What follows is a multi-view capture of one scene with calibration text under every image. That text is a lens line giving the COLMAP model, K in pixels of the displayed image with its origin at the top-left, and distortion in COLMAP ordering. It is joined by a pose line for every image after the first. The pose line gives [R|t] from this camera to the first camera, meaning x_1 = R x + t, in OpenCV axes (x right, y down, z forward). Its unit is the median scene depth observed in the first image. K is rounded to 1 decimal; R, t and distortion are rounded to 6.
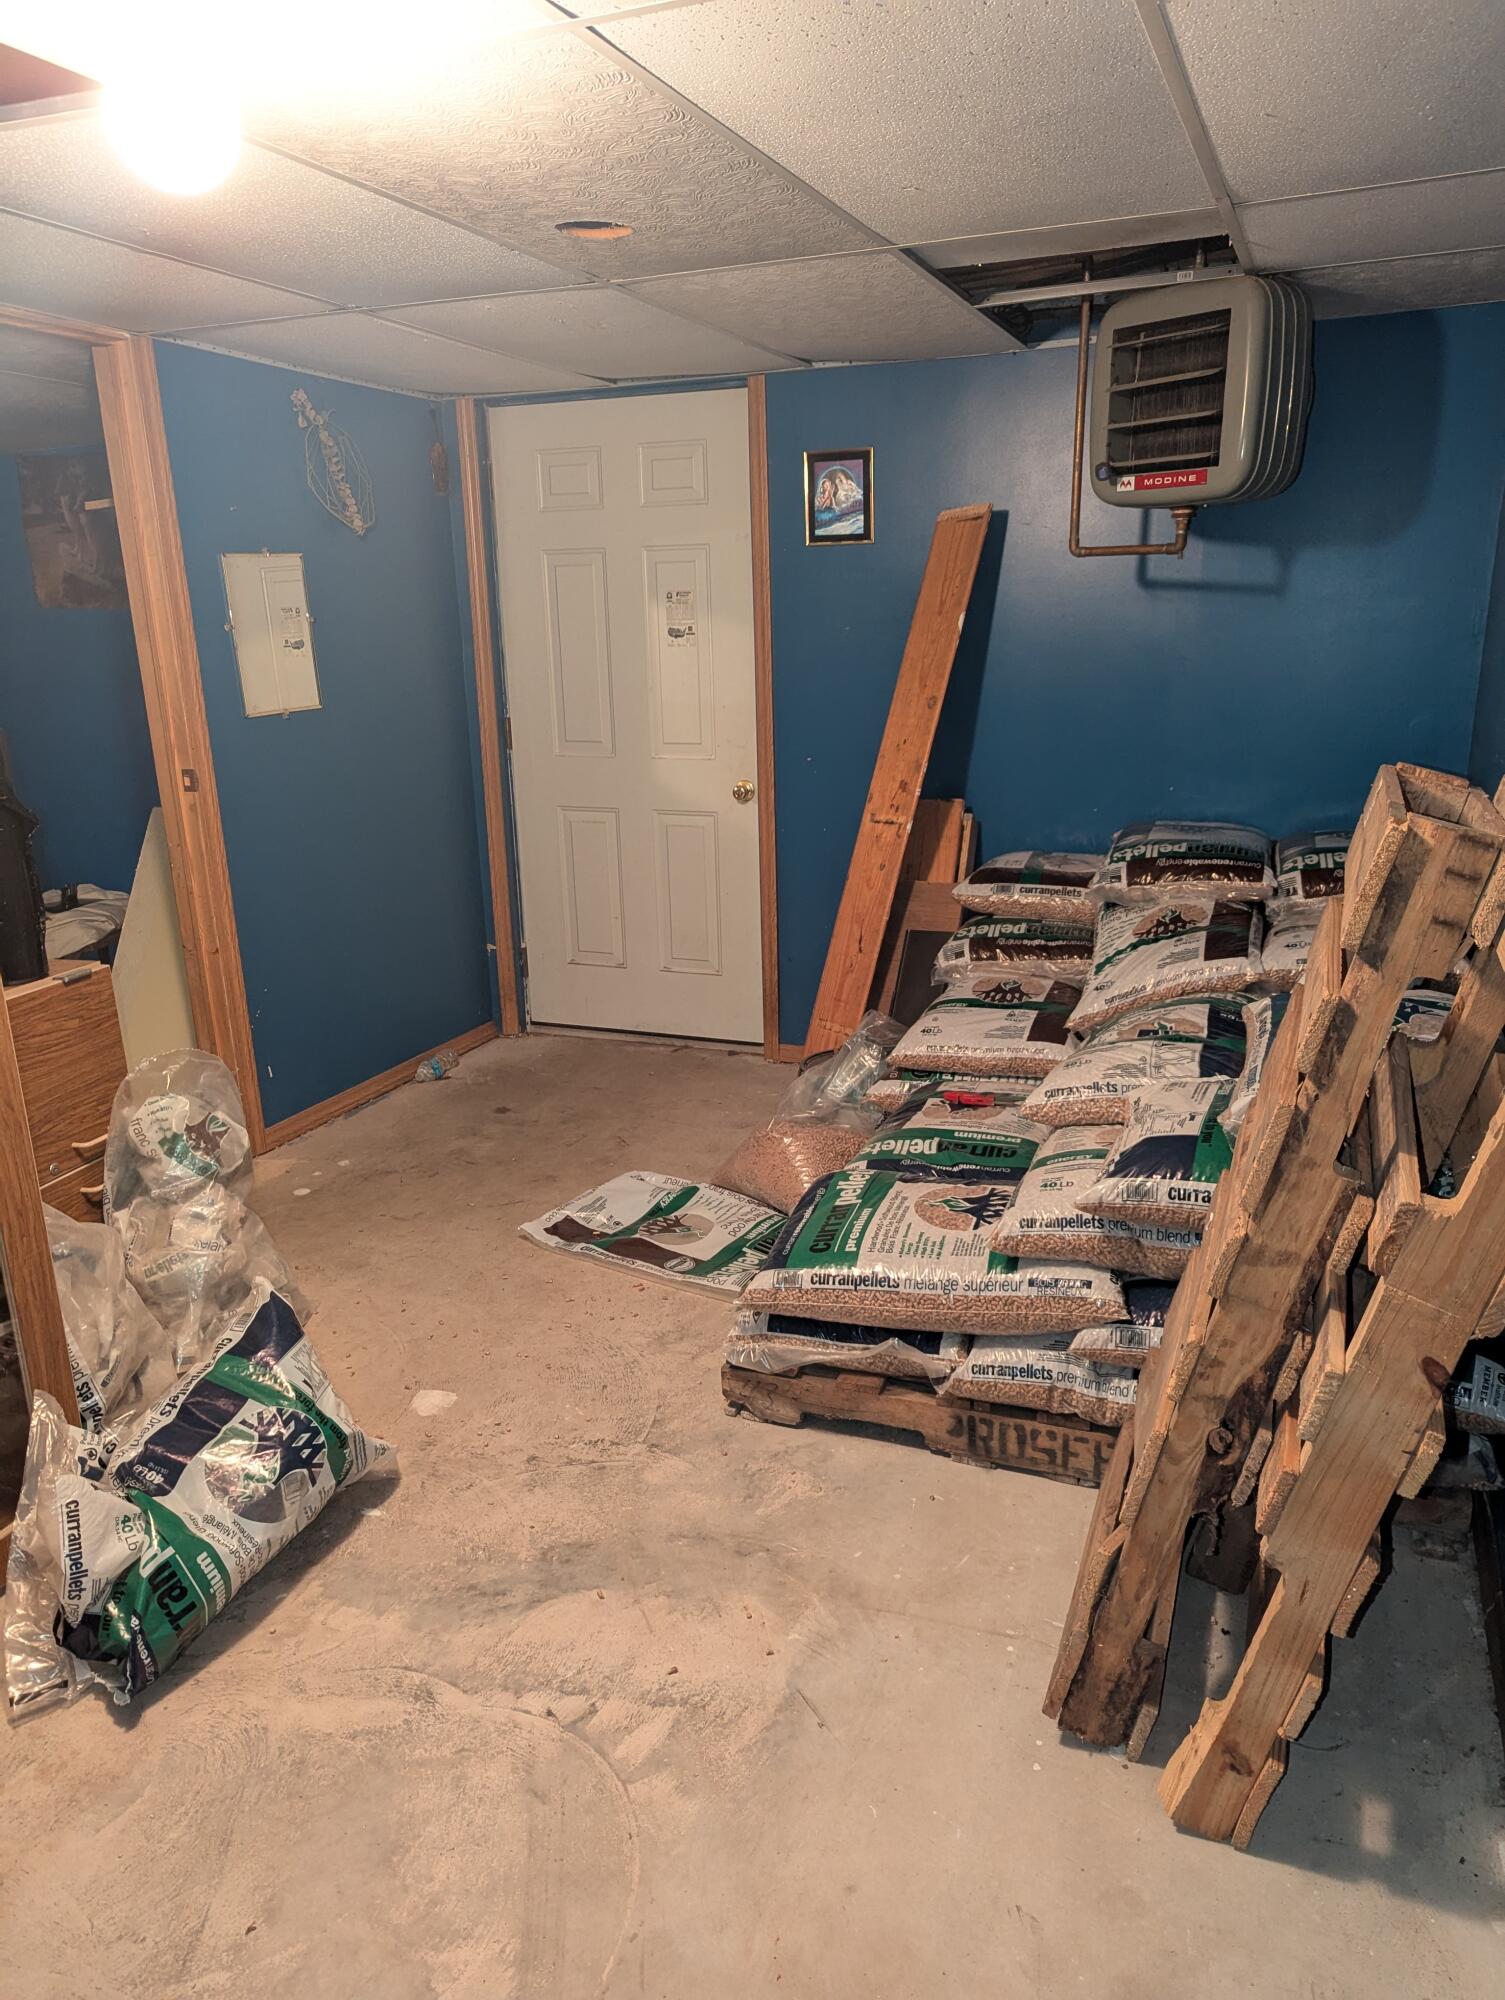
lens RADIAL K [[1412.1, 0, 752.5], [0, 1412.1, 1000.0], [0, 0, 1]] dist [0.071122, -0.056682]
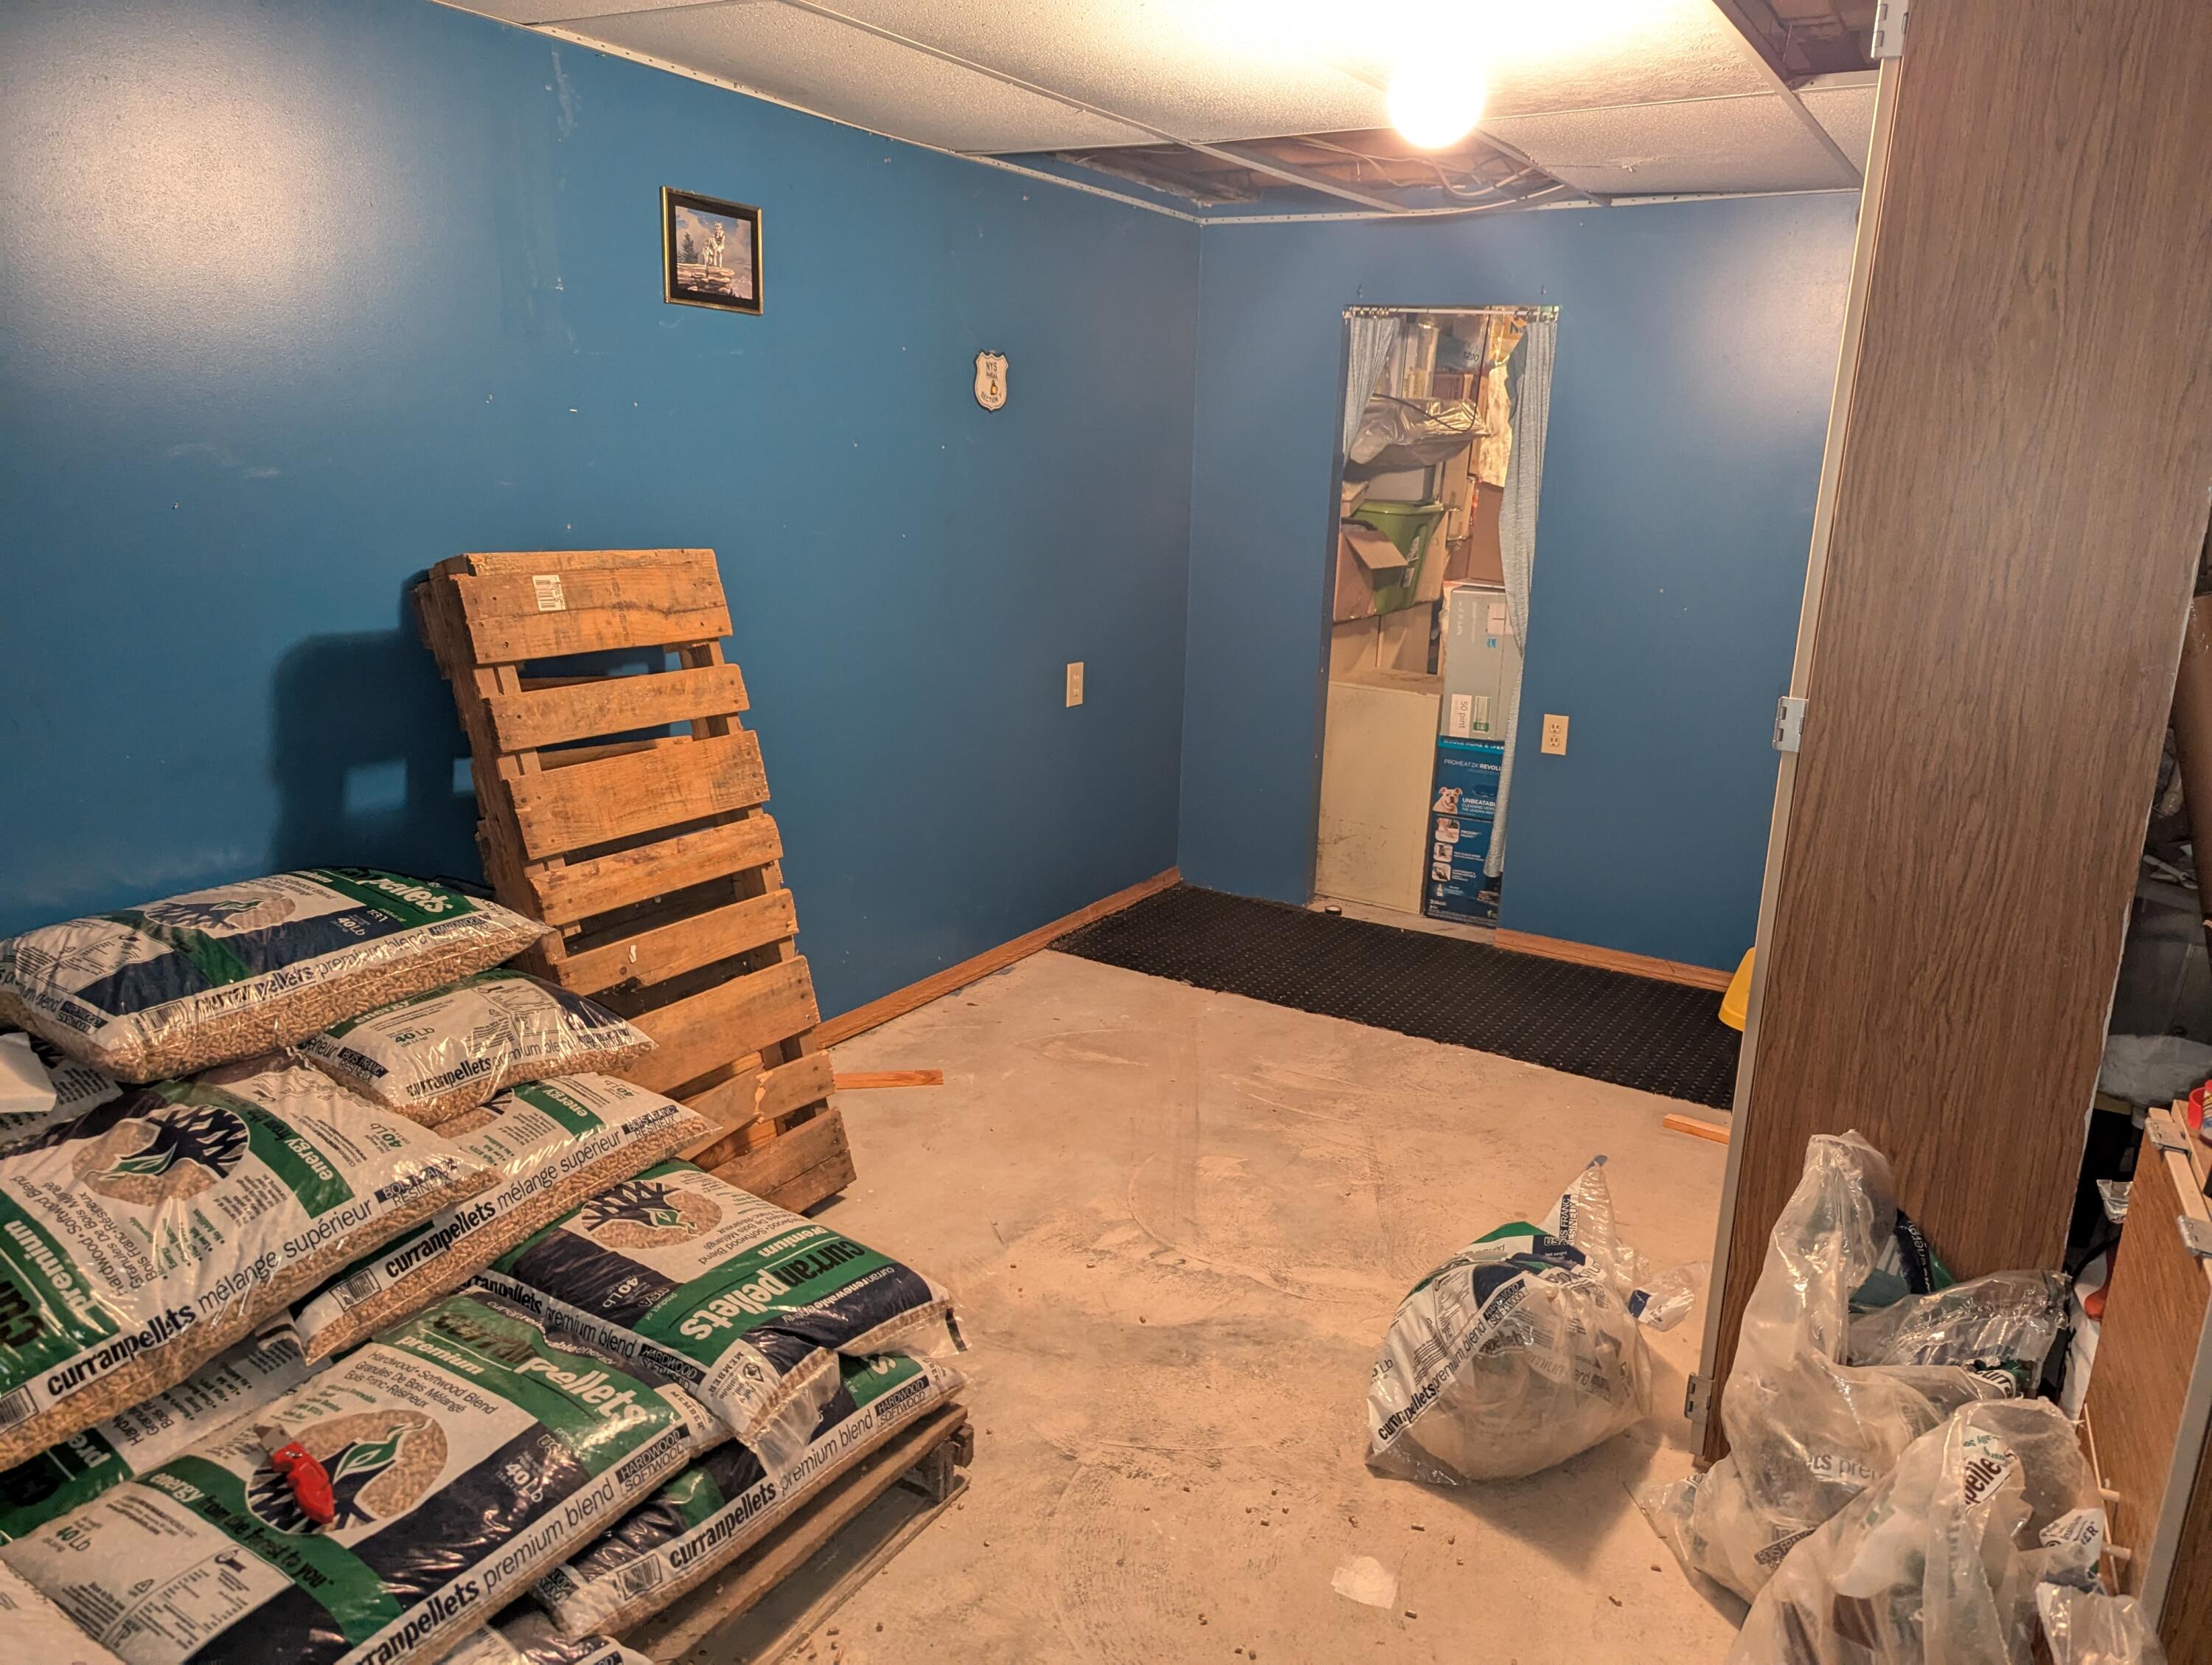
lens RADIAL K [[1561.9, 0, 1106.0], [0, 1561.9, 832.5], [0, 0, 1]] dist [0.071122, -0.056682]
pose [[-0.986417, -0.043359, 0.158432, -0.266227], [0.039805, 0.872683, 0.486663, -0.540278], [-0.159362, 0.486359, -0.859103, 1.945050]]
